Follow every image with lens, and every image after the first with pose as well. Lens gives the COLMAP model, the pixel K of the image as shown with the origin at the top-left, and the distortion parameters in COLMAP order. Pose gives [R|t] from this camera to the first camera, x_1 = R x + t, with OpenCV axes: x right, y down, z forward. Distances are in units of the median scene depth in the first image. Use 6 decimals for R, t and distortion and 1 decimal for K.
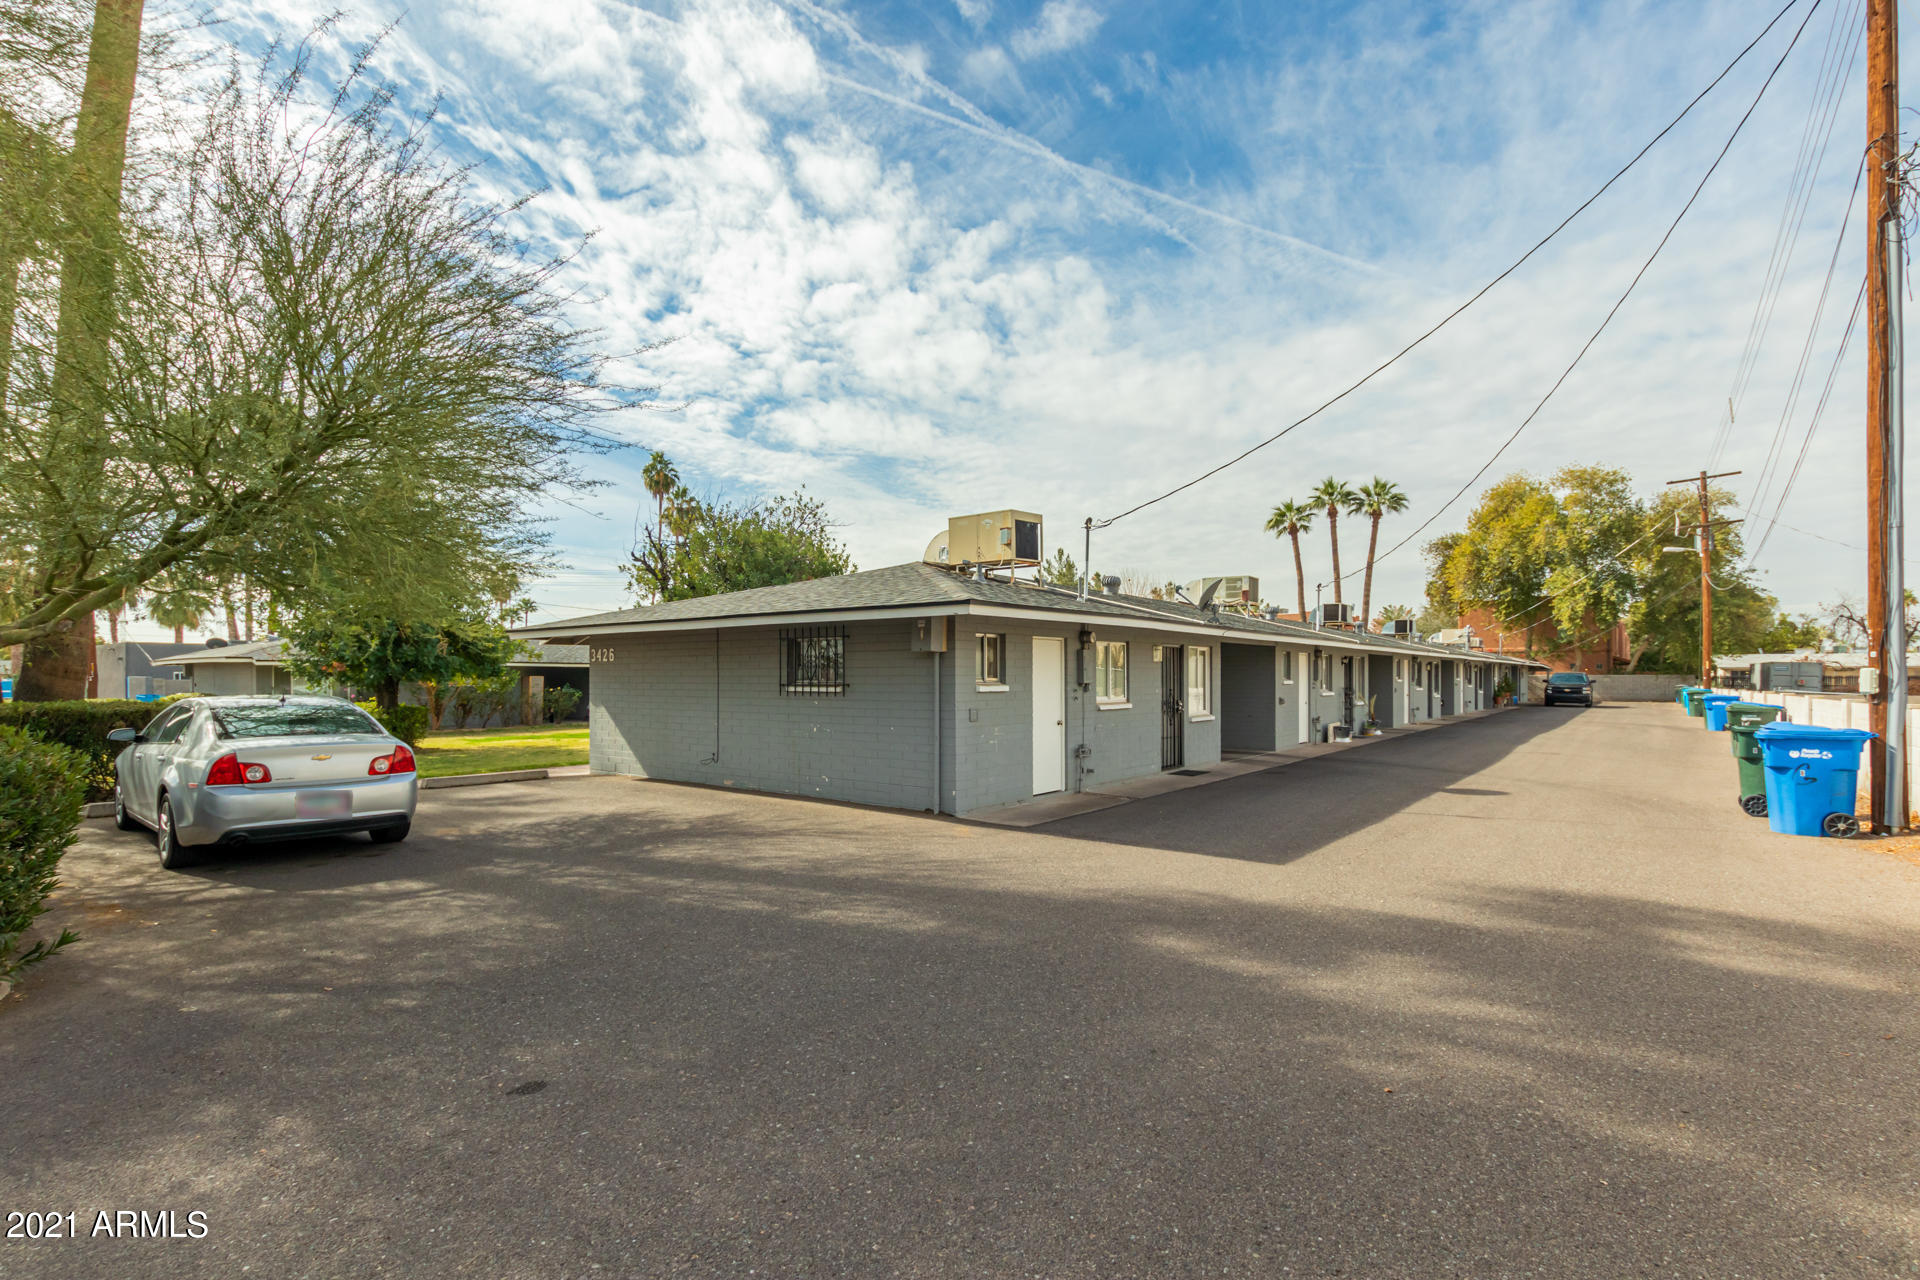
lens RADIAL K [[884.3, 0, 938.8], [0, 884.3, 666.5], [0, 0, 1]] dist [0.001020, -0.000156]
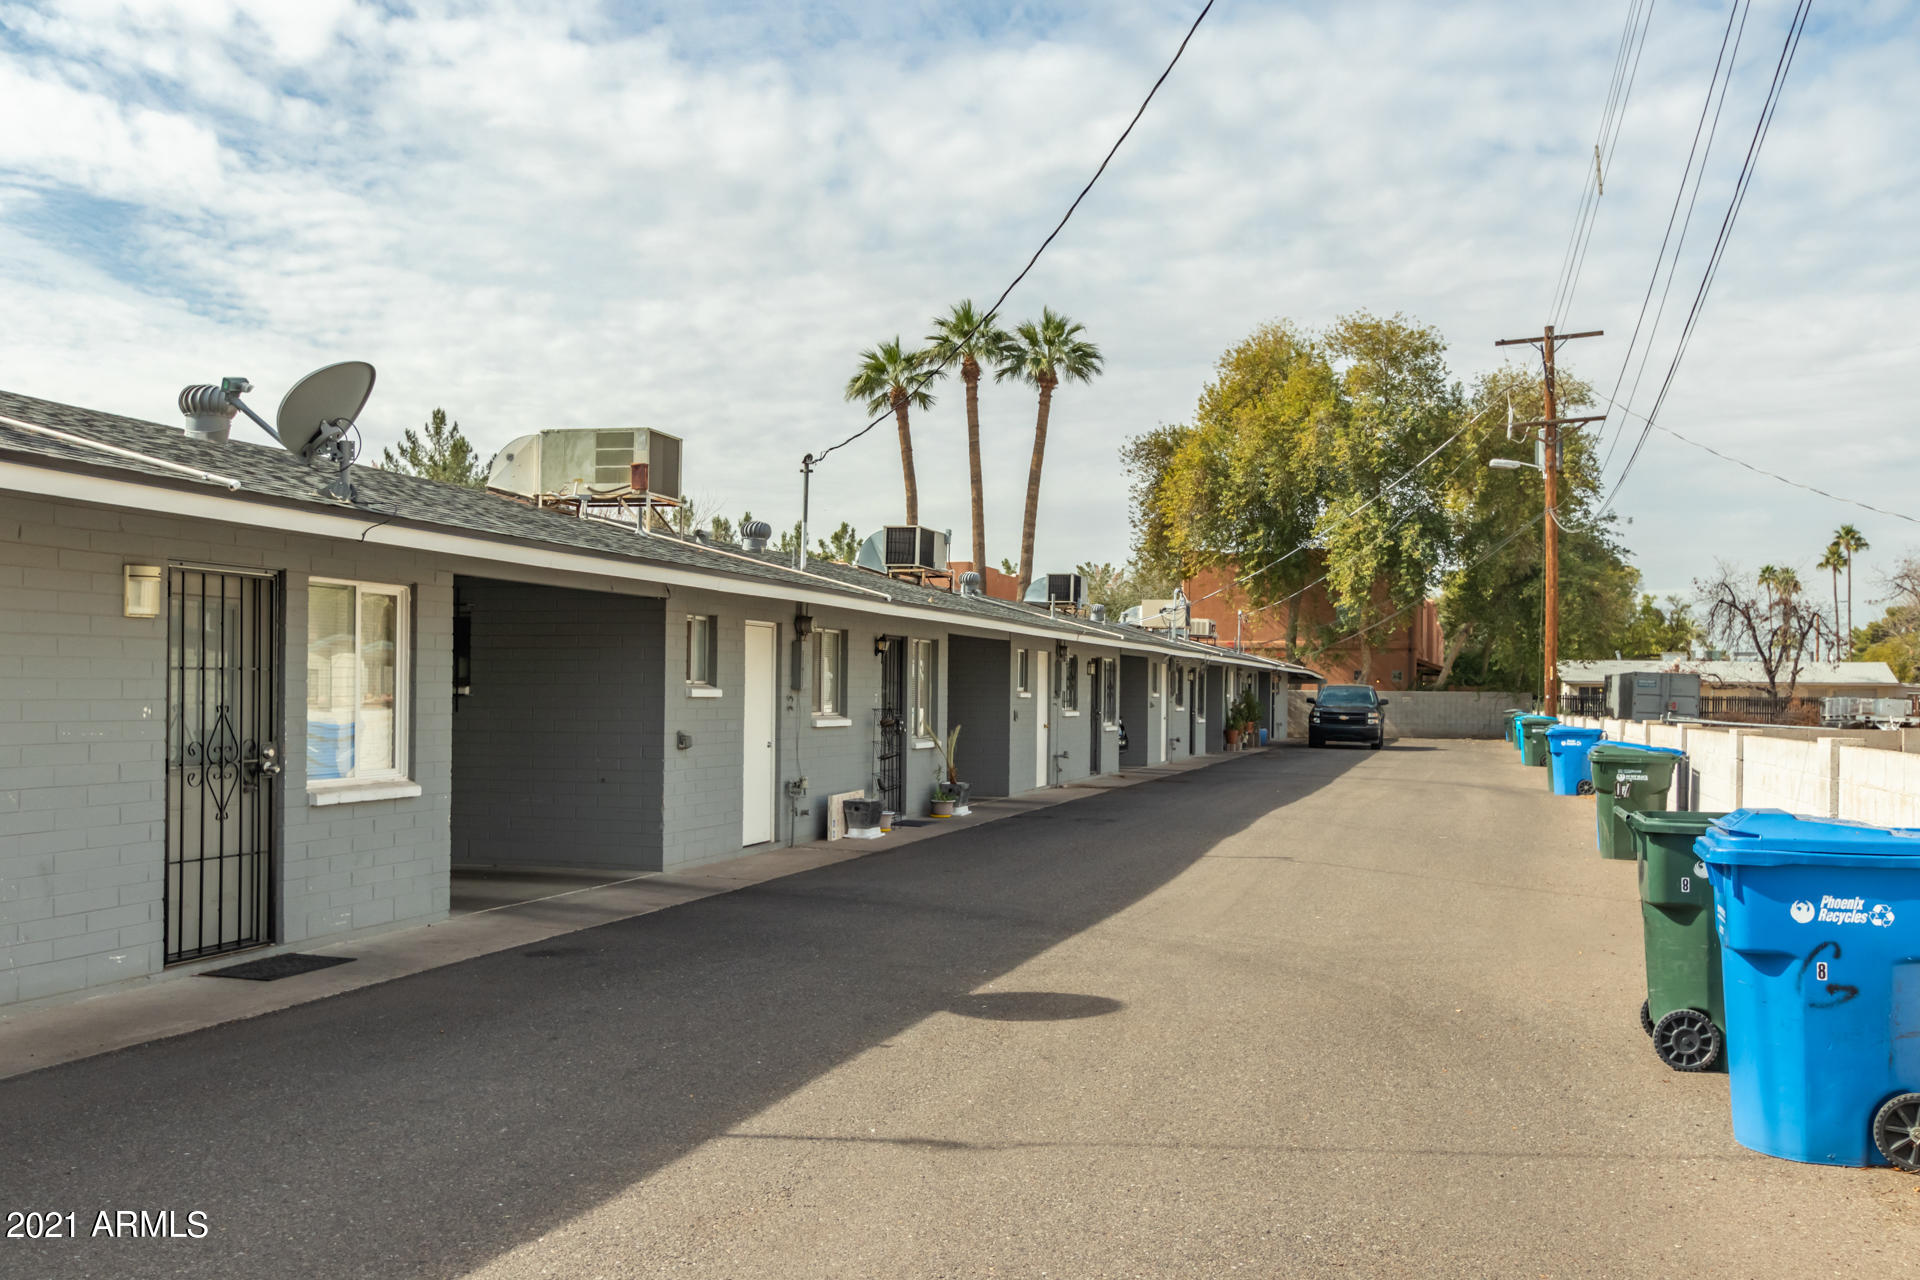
lens RADIAL K [[1698.3, 0, 959.5], [0, 1698.3, 647.3], [0, 0, 1]] dist [0.012449, 0.007756]
pose [[0.927118, 0.019621, 0.374255, 0.085223], [-0.014710, 0.999764, -0.015976, 0.003189], [-0.374480, 0.009306, 0.927188, 0.102456]]
